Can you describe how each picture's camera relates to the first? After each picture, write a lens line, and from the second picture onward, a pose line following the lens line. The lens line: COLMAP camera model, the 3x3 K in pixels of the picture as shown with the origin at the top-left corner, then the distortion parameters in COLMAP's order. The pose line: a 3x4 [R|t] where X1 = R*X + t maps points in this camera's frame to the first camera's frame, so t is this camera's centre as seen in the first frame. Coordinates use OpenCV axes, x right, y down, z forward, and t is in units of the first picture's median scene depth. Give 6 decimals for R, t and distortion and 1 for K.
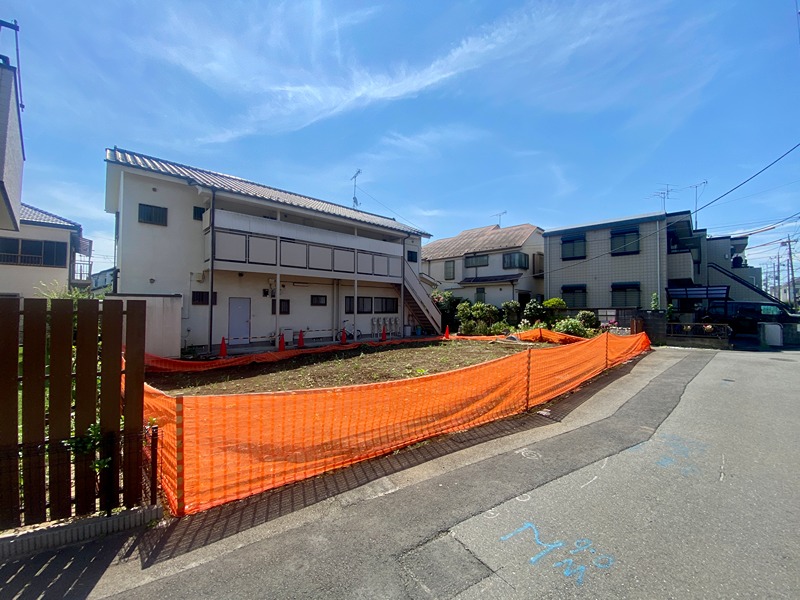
lens RADIAL K [[322.9, 0, 400.0], [0, 322.9, 300.0], [0, 0, 1]] dist [0.017374, -0.020629]
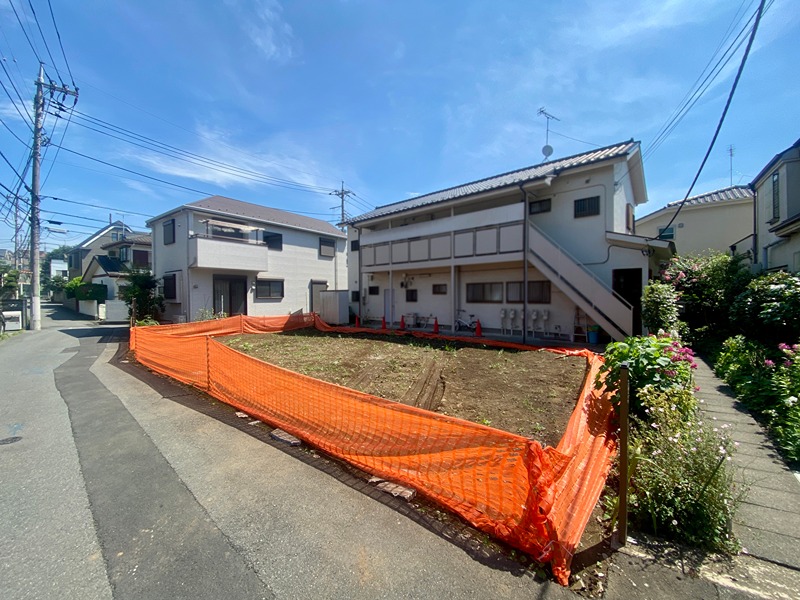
lens RADIAL K [[322.9, 0, 400.0], [0, 322.9, 300.0], [0, 0, 1]] dist [0.017374, -0.020629]
pose [[0.066818, 0.012941, -0.997681, 0.200409], [0.033719, 0.999315, 0.015220, 0.004140], [0.997195, -0.034658, 0.066336, 0.207992]]
